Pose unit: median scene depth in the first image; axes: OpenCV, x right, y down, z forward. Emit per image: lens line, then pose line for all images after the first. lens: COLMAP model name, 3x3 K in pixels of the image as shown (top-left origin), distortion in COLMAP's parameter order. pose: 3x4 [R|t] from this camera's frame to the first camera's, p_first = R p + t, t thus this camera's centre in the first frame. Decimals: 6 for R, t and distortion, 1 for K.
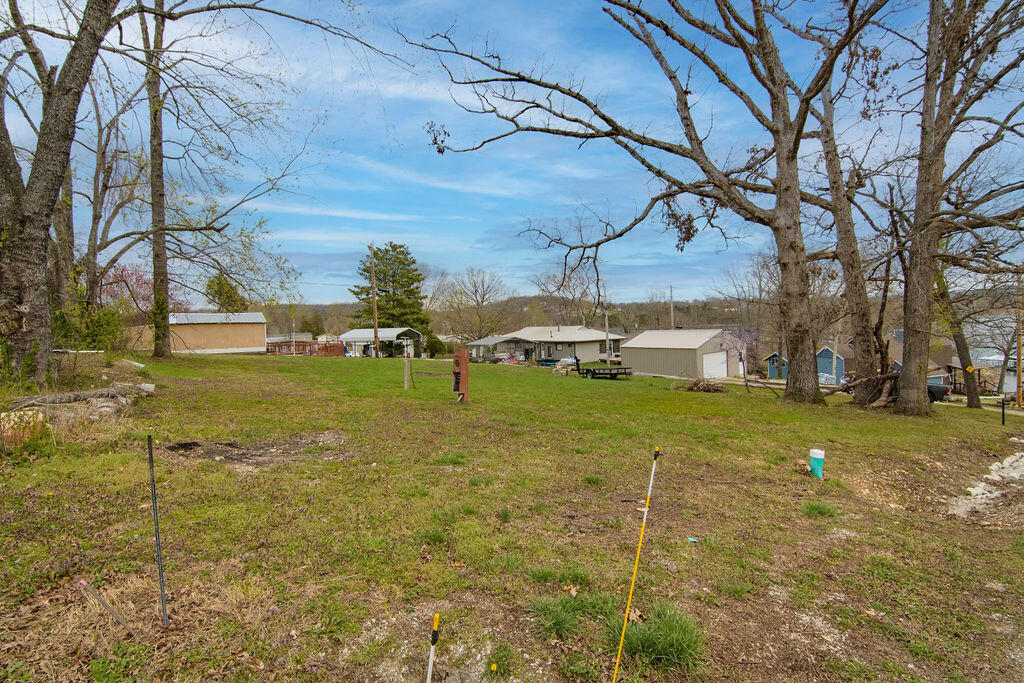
lens RADIAL K [[512.2, 0, 512.0], [0, 512.2, 341.5], [0, 0, 1]] dist [0.000548, -0.017780]
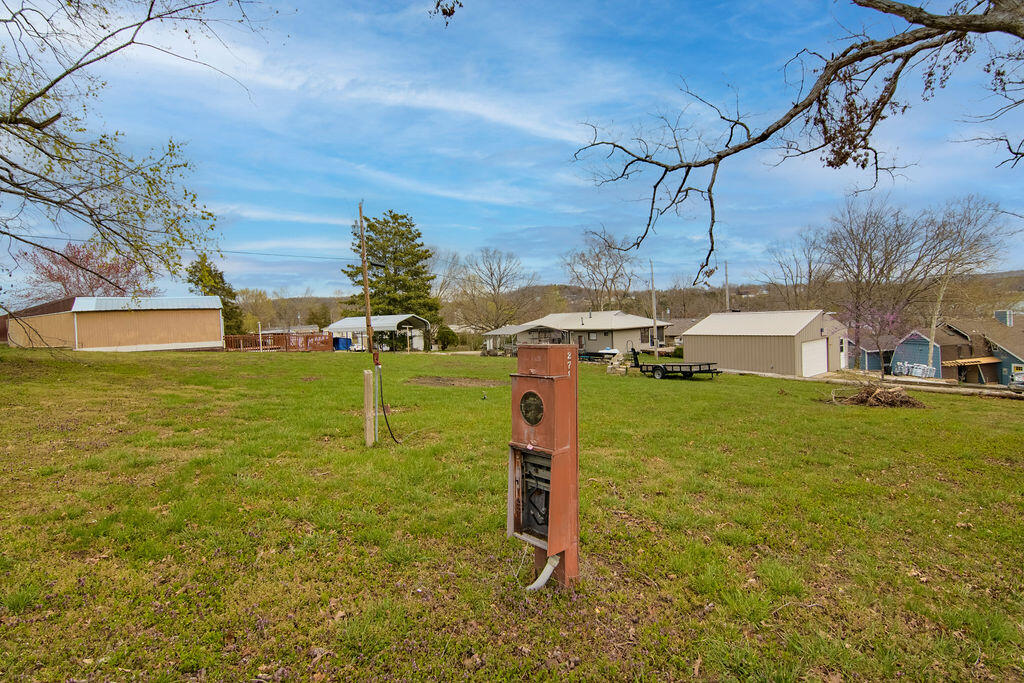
lens RADIAL K [[512.2, 0, 512.0], [0, 512.2, 341.5], [0, 0, 1]] dist [0.000548, -0.017780]
pose [[0.999626, -0.013462, -0.023822, -0.024775], [0.013912, 0.999726, 0.018829, 0.002099], [0.023562, -0.019154, 0.999539, 0.176147]]
